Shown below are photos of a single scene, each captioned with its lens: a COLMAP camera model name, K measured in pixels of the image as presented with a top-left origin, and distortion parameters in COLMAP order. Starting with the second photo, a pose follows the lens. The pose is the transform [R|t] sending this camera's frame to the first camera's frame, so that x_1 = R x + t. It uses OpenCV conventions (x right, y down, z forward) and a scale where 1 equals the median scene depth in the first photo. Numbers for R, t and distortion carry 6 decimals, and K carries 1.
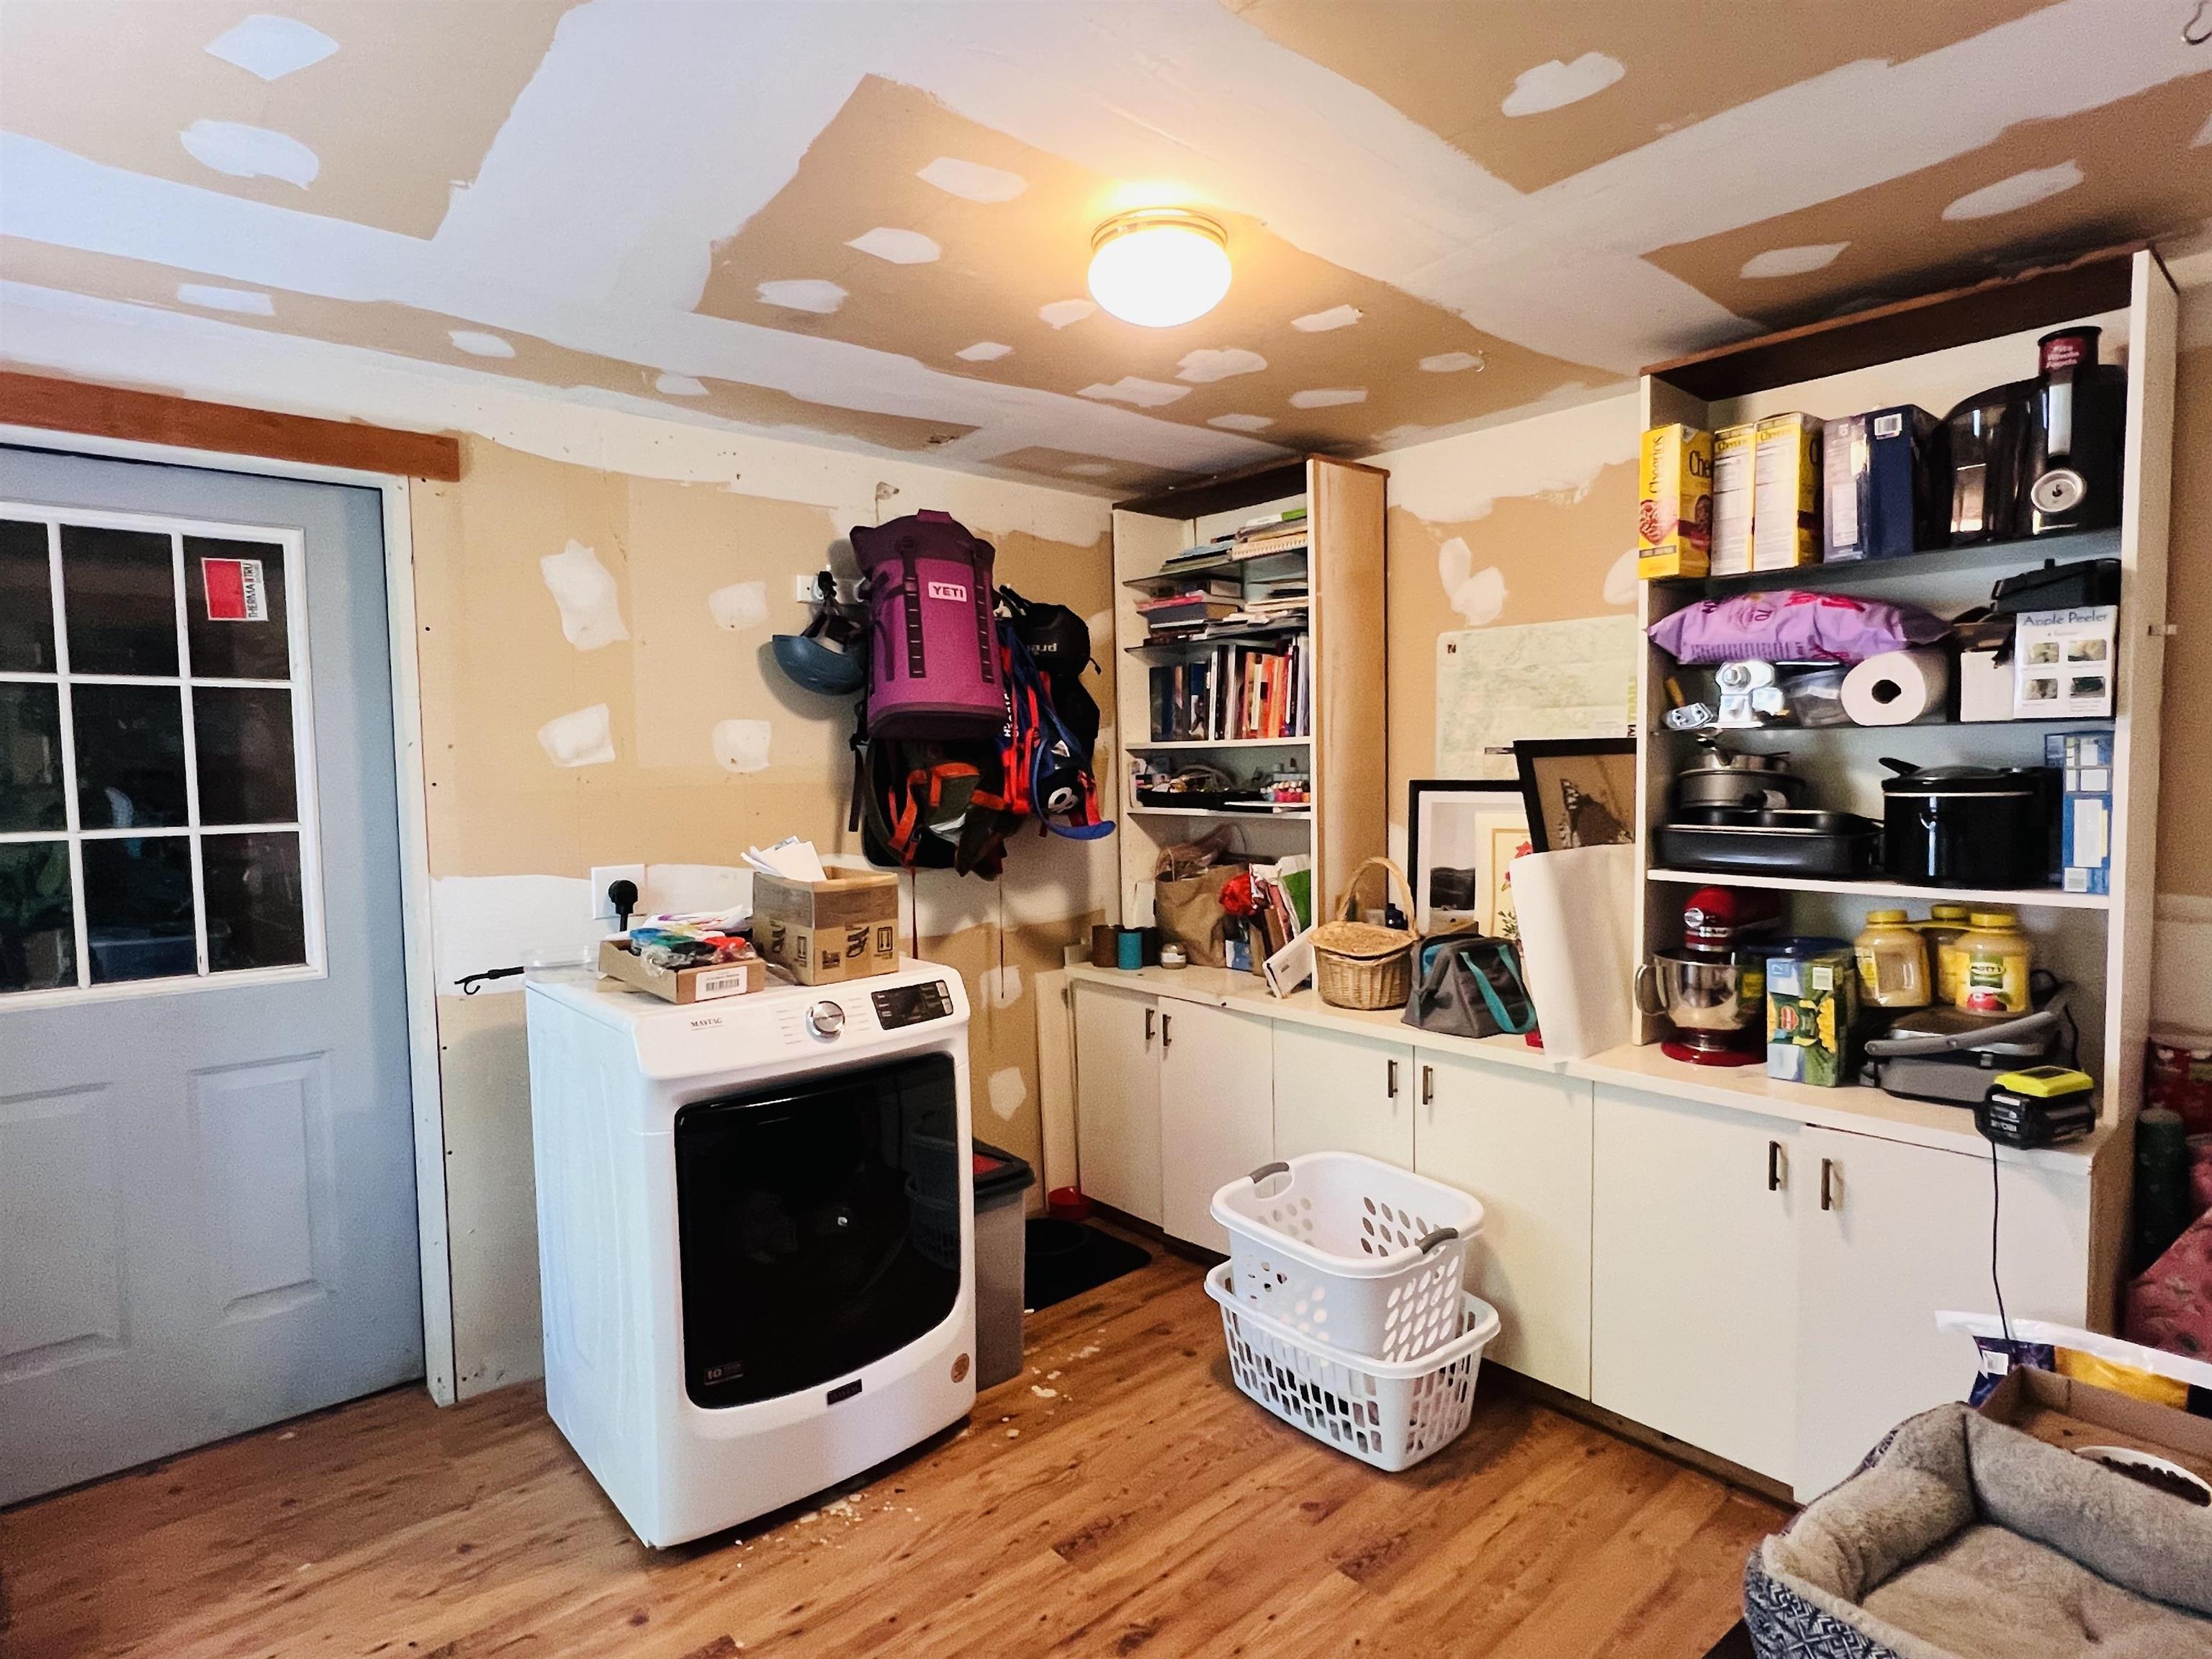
lens RADIAL K [[1166.8, 0, 1105.8], [0, 1166.8, 828.3], [0, 0, 1]] dist [0.000495, 0.000006]
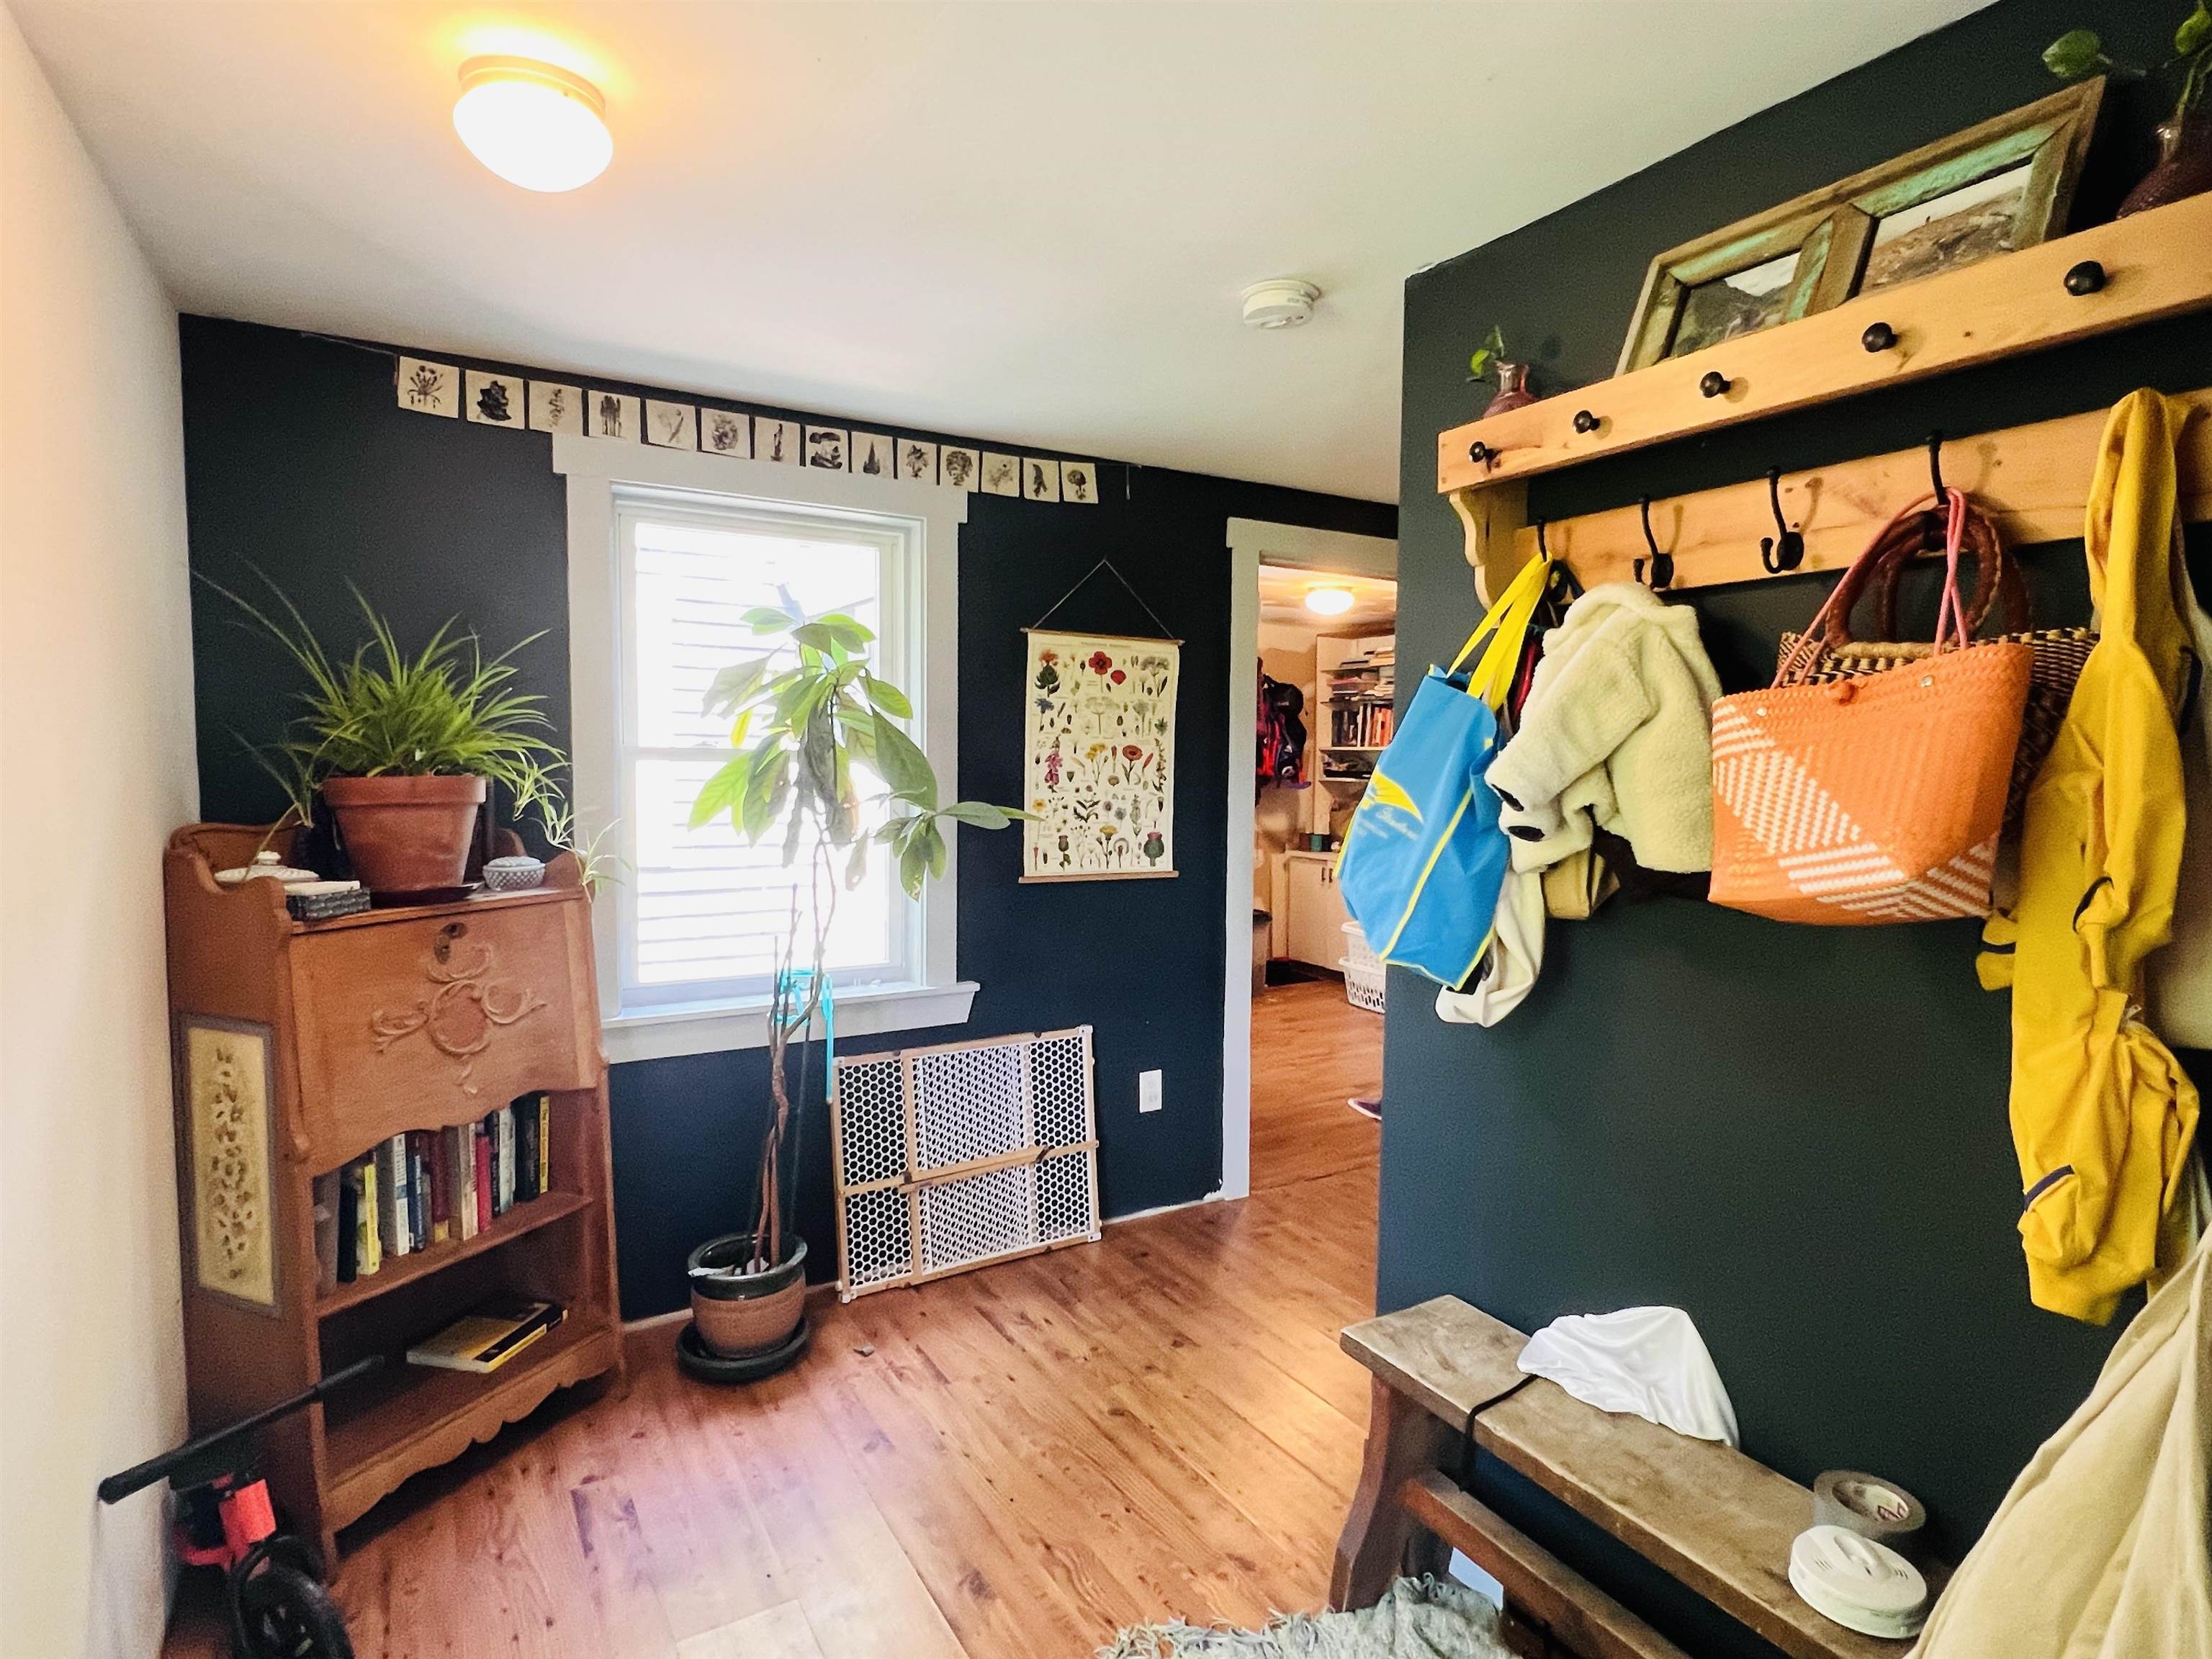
lens RADIAL K [[1166.8, 0, 1104.7], [0, 1166.8, 828.9], [0, 0, 1]] dist [0.000495, 0.000006]
pose [[0.983643, 0.039724, -0.175692, 0.013010], [-0.039110, 0.999211, 0.006960, 0.077129], [0.175830, 0.000025, 0.984421, -1.169540]]
